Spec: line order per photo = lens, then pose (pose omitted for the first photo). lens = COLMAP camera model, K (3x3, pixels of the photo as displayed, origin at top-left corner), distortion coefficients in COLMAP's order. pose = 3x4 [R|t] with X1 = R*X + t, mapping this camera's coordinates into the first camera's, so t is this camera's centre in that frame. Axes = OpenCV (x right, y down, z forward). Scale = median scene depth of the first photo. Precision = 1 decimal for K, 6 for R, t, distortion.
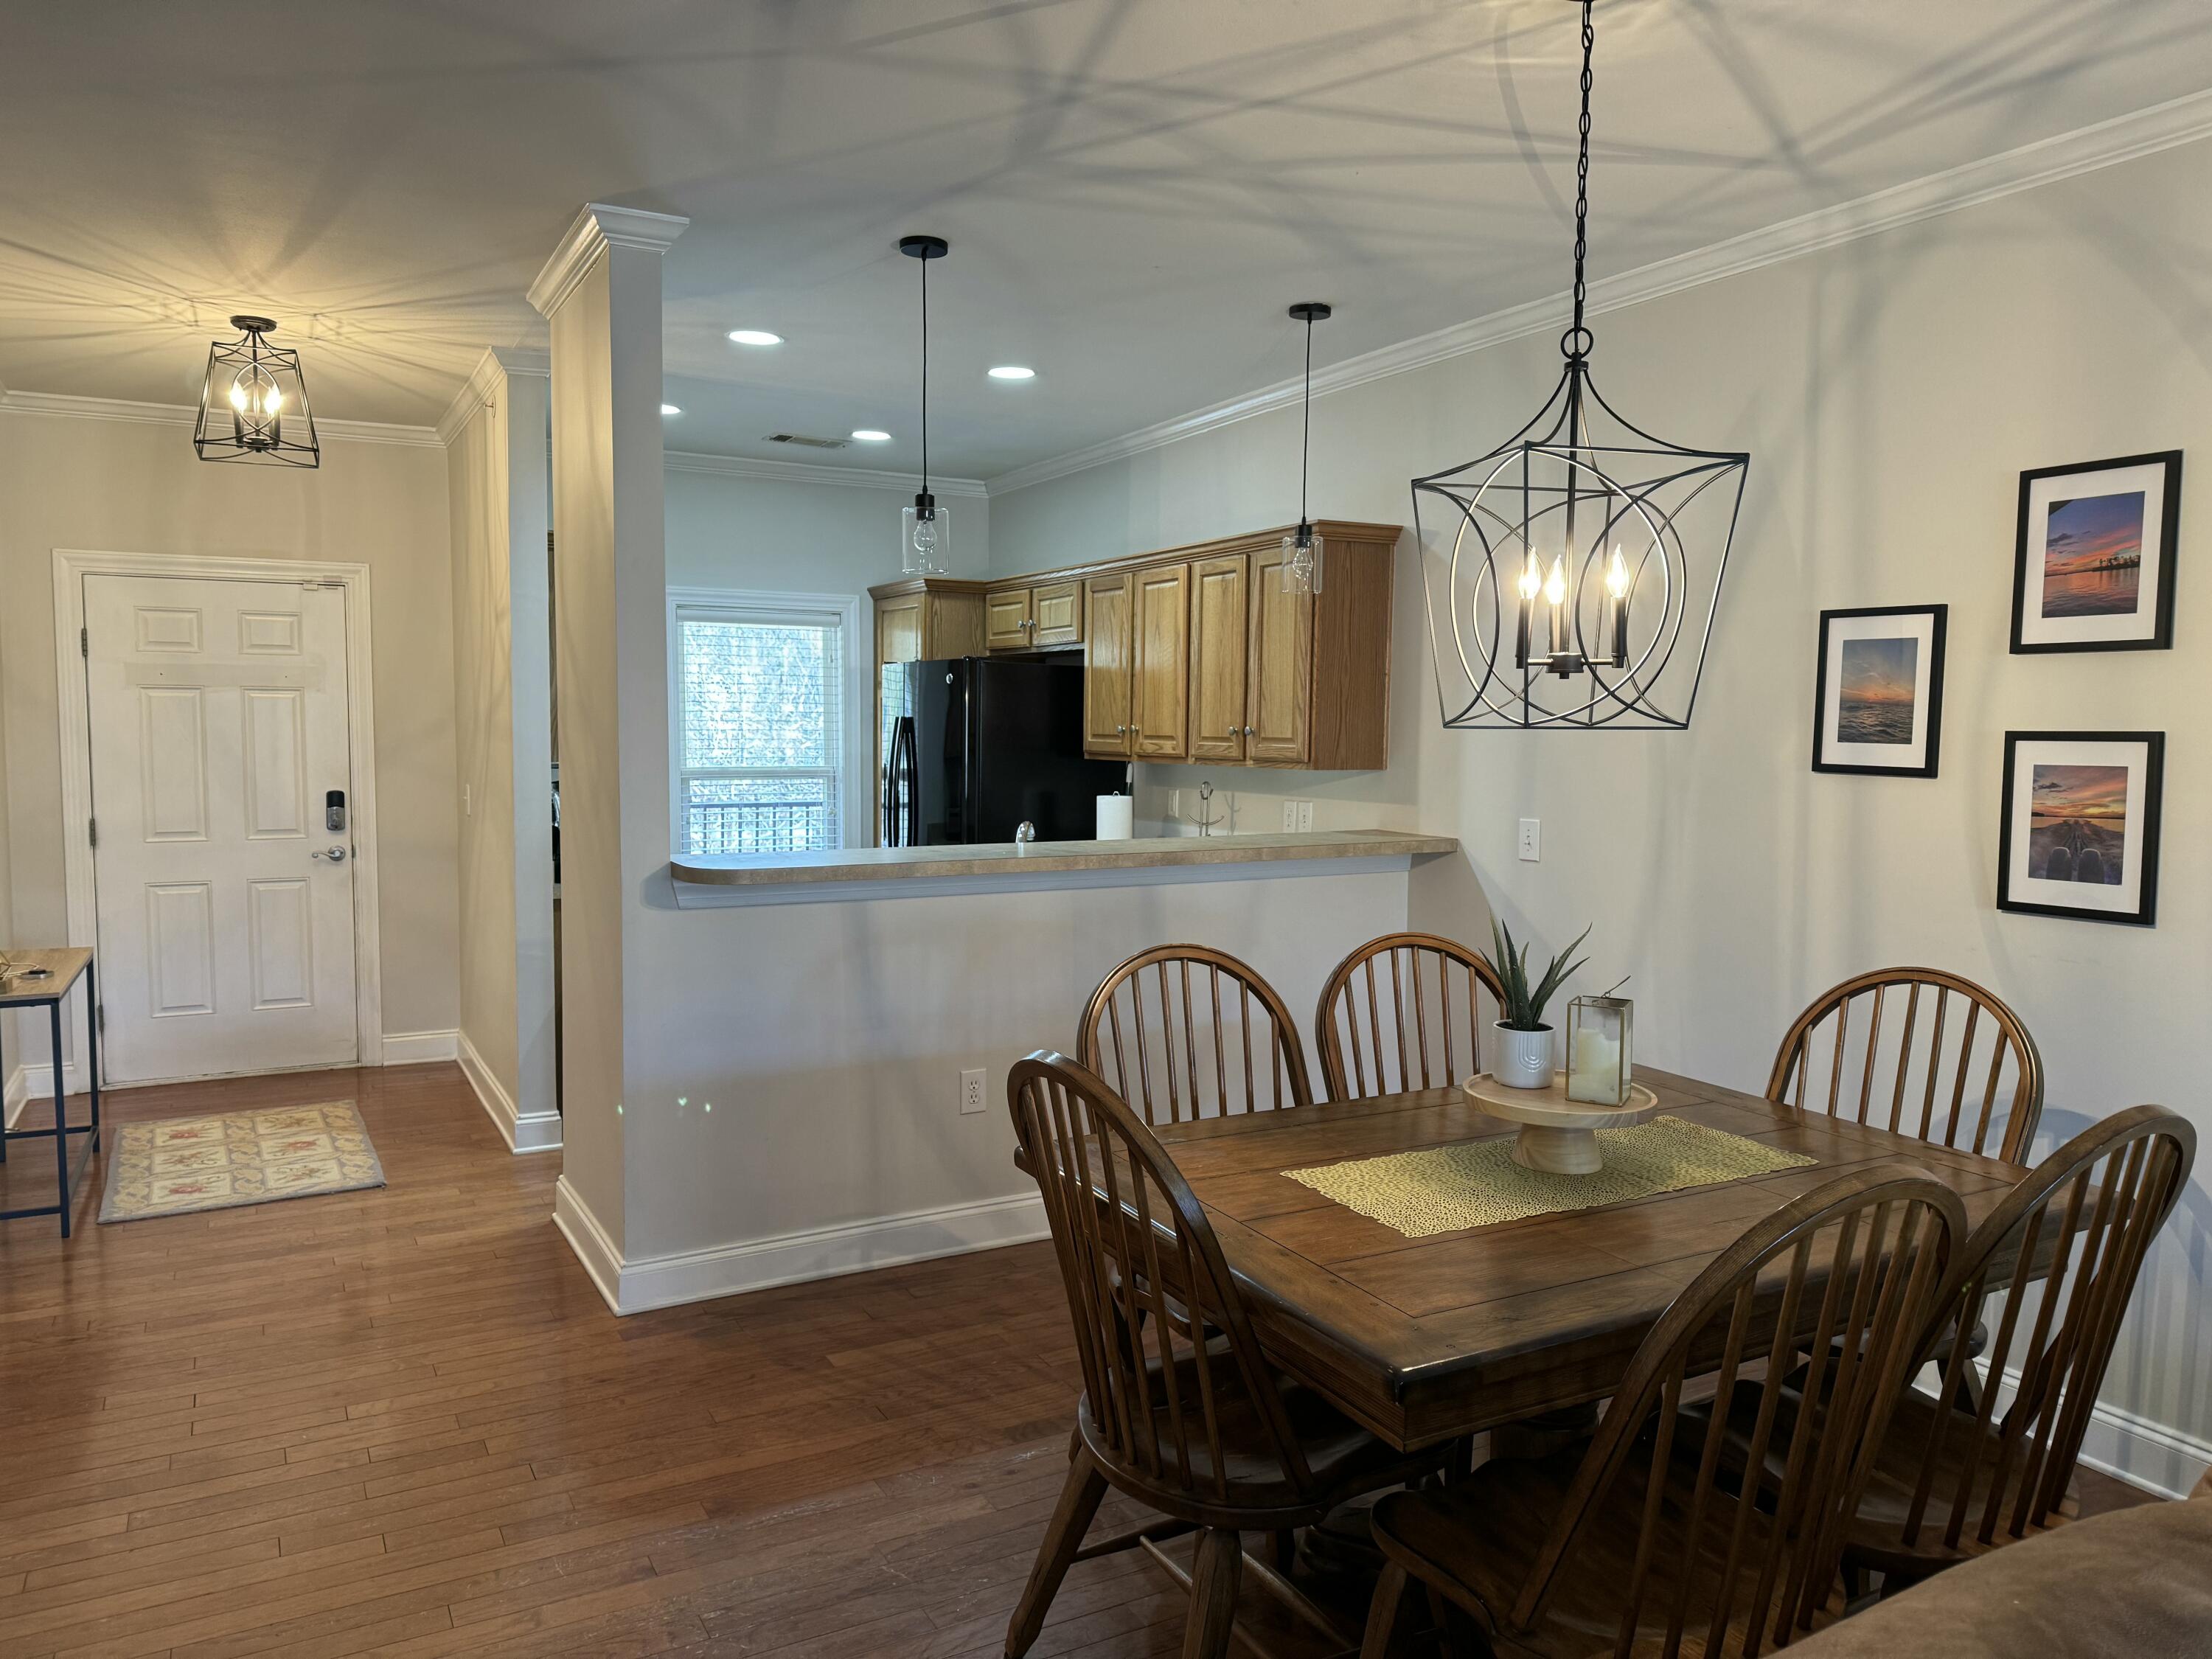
lens RADIAL K [[1559.1, 0, 1100.2], [0, 1559.1, 828.8], [0, 0, 1]] dist [0.088302, -0.095159]
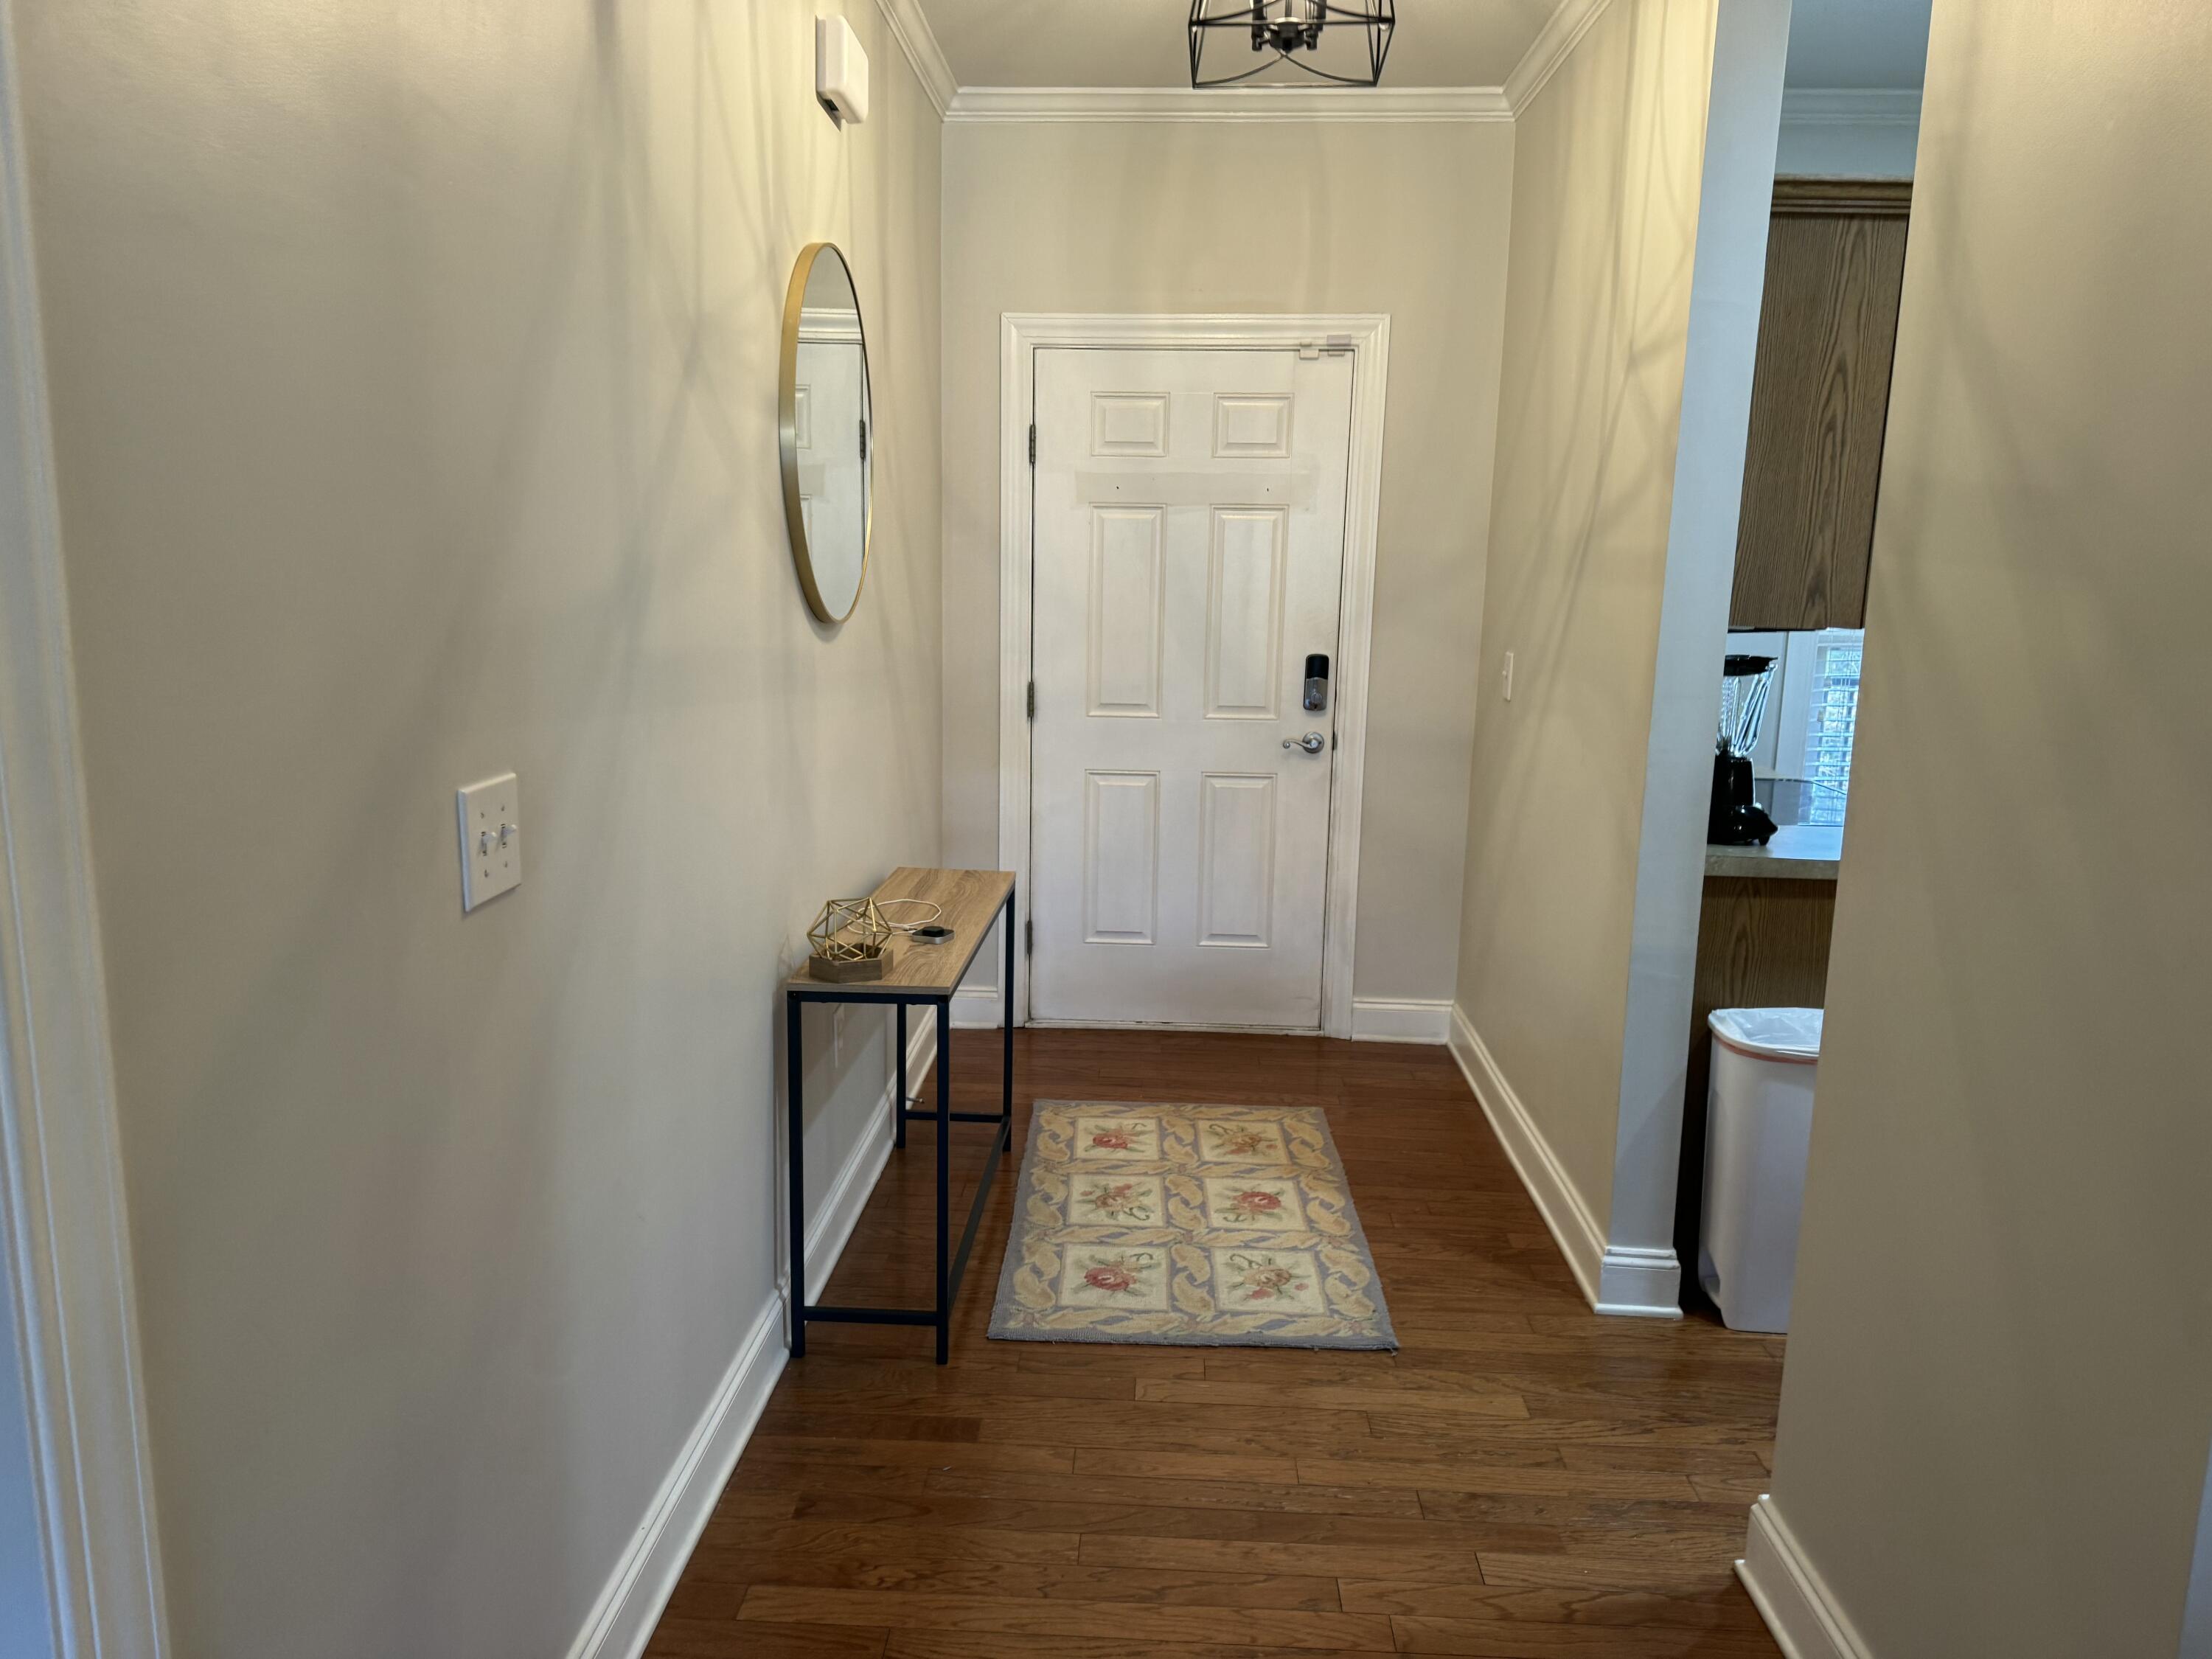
lens RADIAL K [[1559.1, 0, 1033.8], [0, 1559.1, 840.2], [0, 0, 1]] dist [0.088302, -0.095159]
pose [[0.832727, 0.104082, -0.543813, -0.240172], [-0.045963, 0.991777, 0.119437, -0.022969], [0.551773, -0.074463, 0.830664, 0.412651]]
